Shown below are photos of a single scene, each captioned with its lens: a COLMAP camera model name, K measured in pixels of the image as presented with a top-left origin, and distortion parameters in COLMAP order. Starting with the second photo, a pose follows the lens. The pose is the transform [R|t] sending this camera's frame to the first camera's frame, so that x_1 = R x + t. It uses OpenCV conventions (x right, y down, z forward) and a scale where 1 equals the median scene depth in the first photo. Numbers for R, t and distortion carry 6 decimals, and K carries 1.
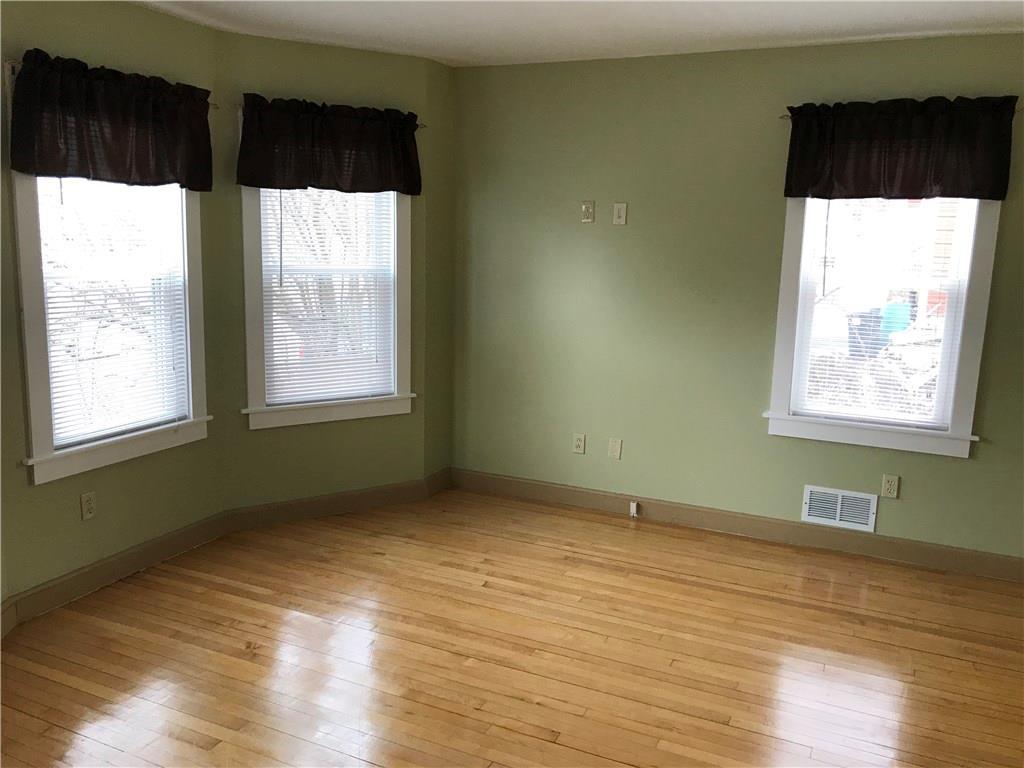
lens RADIAL K [[851.4, 0, 516.1], [0, 851.4, 385.2], [0, 0, 1]] dist [0.045827, -0.006933]
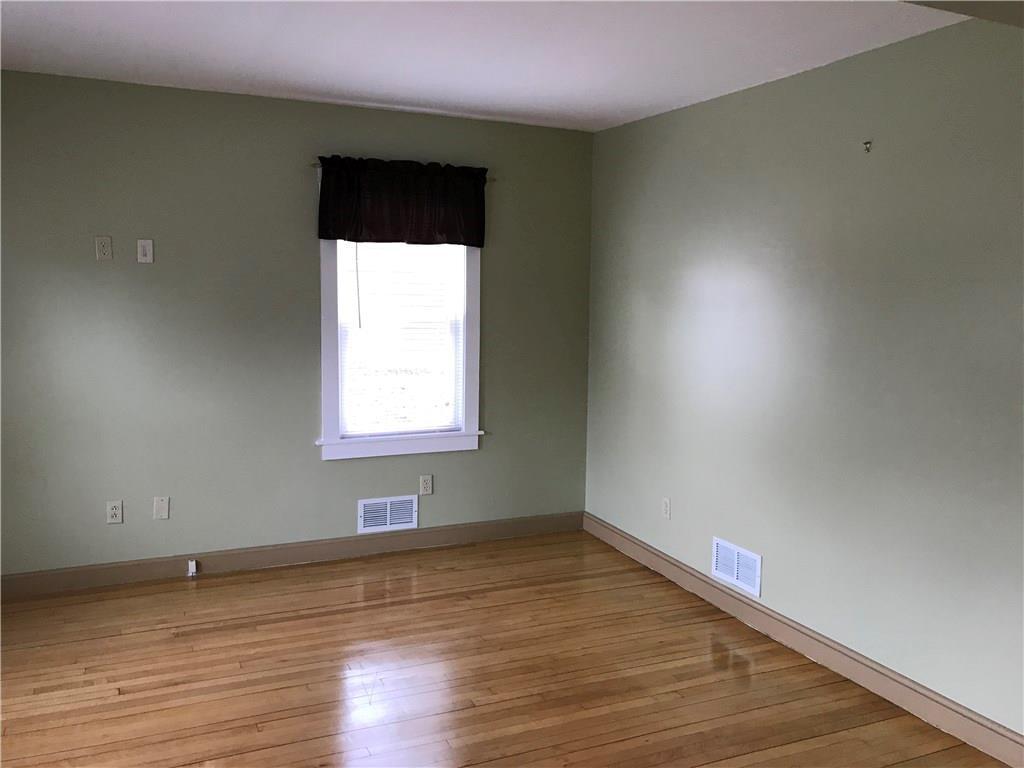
lens RADIAL K [[851.4, 0, 516.8], [0, 851.4, 379.5], [0, 0, 1]] dist [0.045827, -0.006933]
pose [[0.665082, -0.100957, 0.739915, -0.335766], [0.137401, 0.990447, 0.011636, -0.022238], [-0.734021, 0.093926, 0.672600, 0.109958]]
